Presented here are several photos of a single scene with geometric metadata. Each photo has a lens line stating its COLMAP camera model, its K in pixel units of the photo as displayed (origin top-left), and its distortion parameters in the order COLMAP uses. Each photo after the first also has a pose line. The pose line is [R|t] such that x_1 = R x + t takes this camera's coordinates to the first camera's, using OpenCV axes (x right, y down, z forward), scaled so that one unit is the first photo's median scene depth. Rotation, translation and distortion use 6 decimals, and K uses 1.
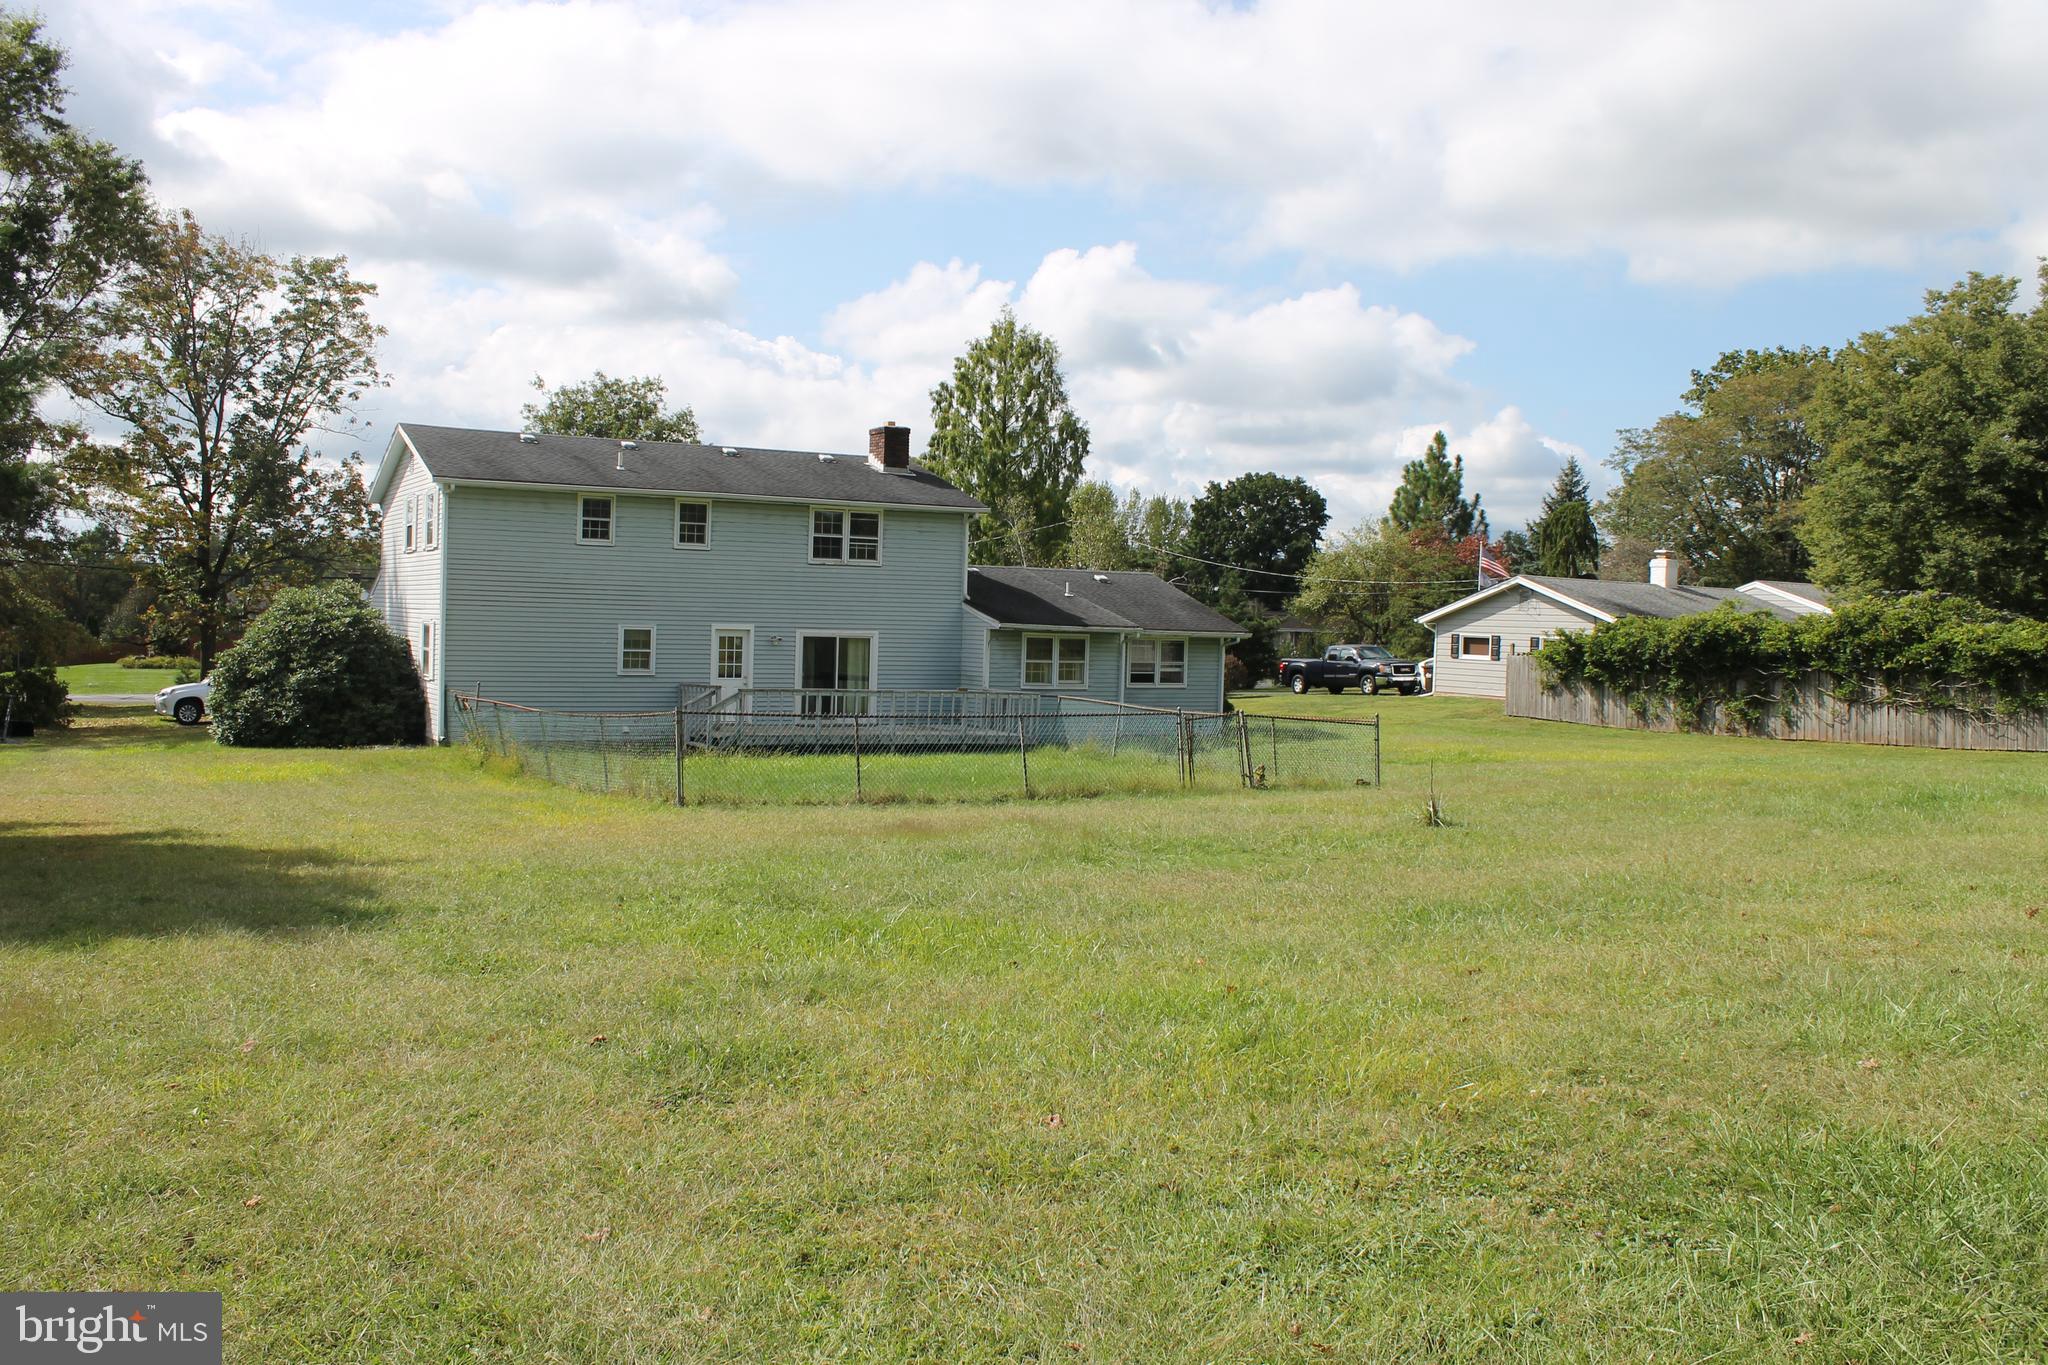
lens RADIAL K [[1758.5, 0, 1016.9], [0, 1758.5, 679.5], [0, 0, 1]] dist [-0.155280, 0.156197]
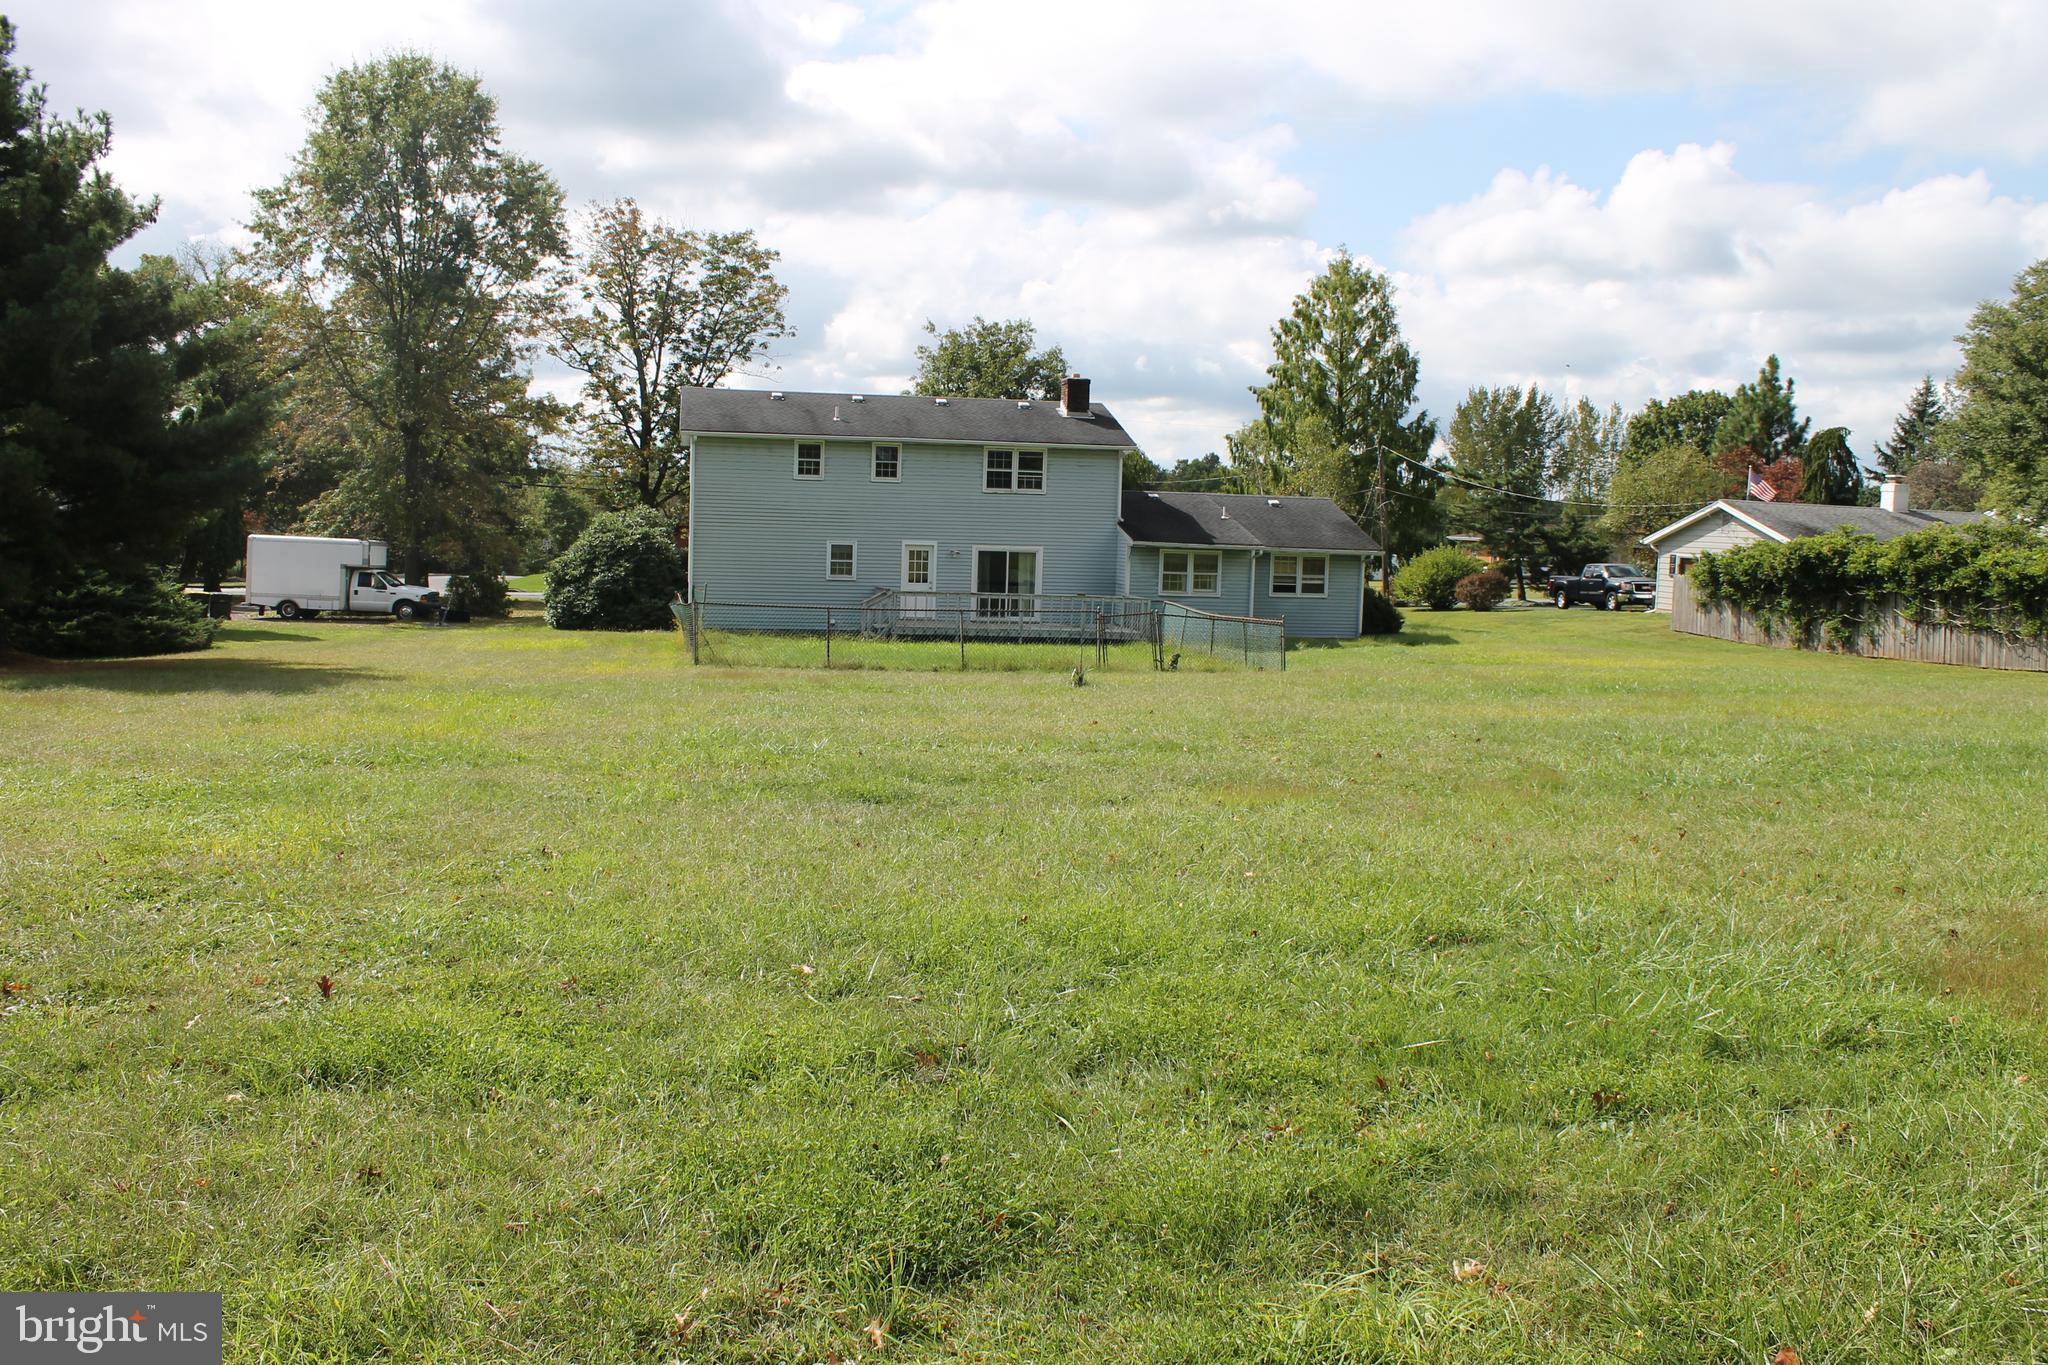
lens RADIAL K [[1745.6, 0, 1016.5], [0, 1745.6, 683.3], [0, 0, 1]] dist [-0.158330, 0.153278]
pose [[0.951820, 0.030176, -0.305169, 0.259953], [-0.014137, 0.998406, 0.054634, 0.001430], [0.306331, -0.047688, 0.950730, -0.165075]]
